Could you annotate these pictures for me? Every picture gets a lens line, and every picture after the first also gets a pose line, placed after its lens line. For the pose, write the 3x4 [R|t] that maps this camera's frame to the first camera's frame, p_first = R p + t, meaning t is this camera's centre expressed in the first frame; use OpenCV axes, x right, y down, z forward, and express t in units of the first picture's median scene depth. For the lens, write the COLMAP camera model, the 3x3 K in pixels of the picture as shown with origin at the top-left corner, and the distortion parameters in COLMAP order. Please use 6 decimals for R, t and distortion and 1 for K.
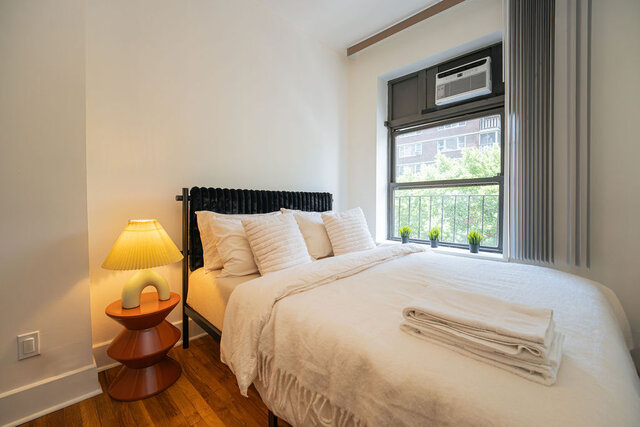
lens RADIAL K [[268.6, 0, 346.7], [0, 268.6, 205.6], [0, 0, 1]] dist [-0.013230, -0.002974]
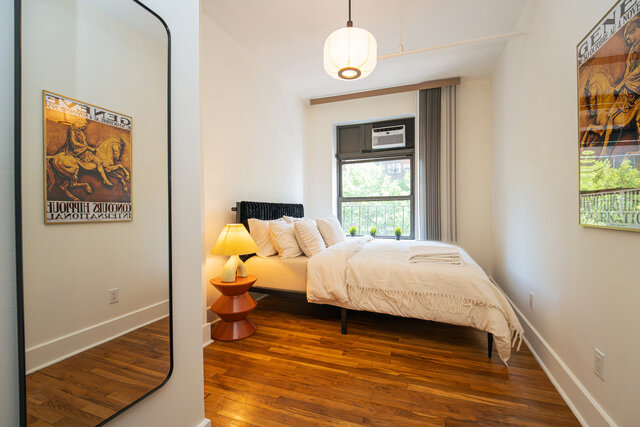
lens RADIAL K [[268.6, 0, 324.3], [0, 268.6, 212.4], [0, 0, 1]] dist [-0.013230, -0.002974]
pose [[0.929259, -0.009091, 0.369317, -0.590474], [0.011950, 0.999914, -0.005454, 0.003579], [-0.369236, 0.009481, 0.929287, -0.407734]]
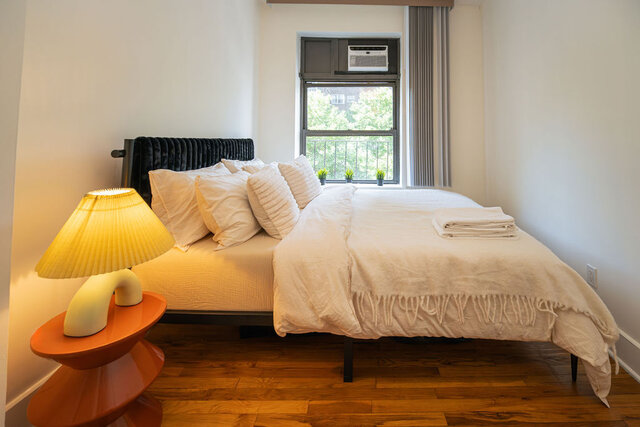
lens RADIAL K [[268.6, 0, 363.0], [0, 268.6, 126.4], [0, 0, 1]] dist [-0.013230, -0.002974]
pose [[0.739112, 0.036410, 0.672597, -0.519363], [0.002284, 0.998397, -0.056556, -0.047991], [-0.673578, 0.043338, 0.737844, 0.044897]]
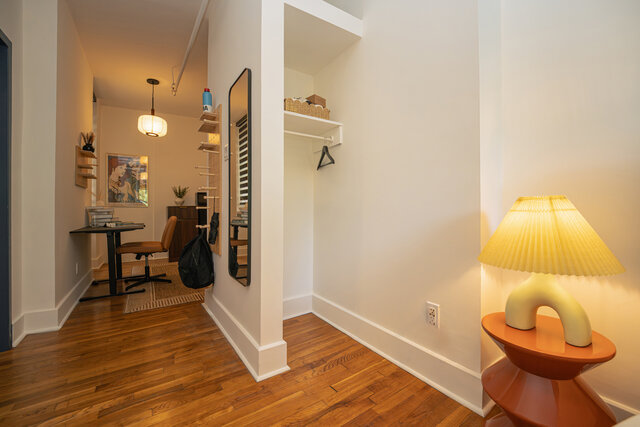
lens RADIAL K [[268.6, 0, 313.3], [0, 268.6, 212.3], [0, 0, 1]] dist [-0.013230, -0.002974]
pose [[-0.275400, -0.006004, -0.961311, -0.013654], [-0.014955, 0.999886, -0.001961, 0.069875], [0.961214, 0.013836, -0.275458, 0.468586]]
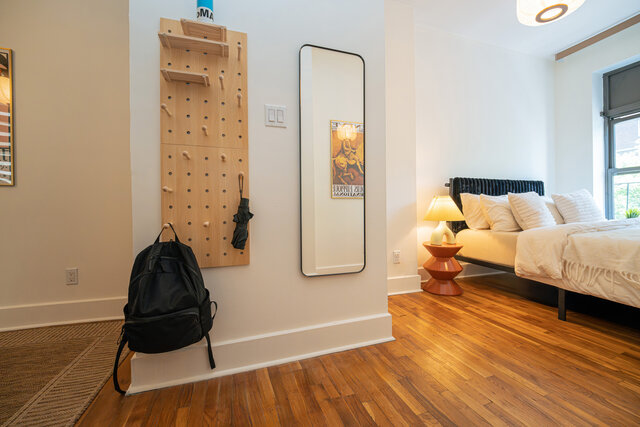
lens RADIAL K [[268.6, 0, 325.2], [0, 268.6, 209.6], [0, 0, 1]] dist [-0.013230, -0.002974]
pose [[0.867191, -0.004973, -0.497951, -0.387778], [0.001198, 0.999968, -0.007900, 0.108973], [0.497974, 0.006255, 0.867169, -0.610011]]
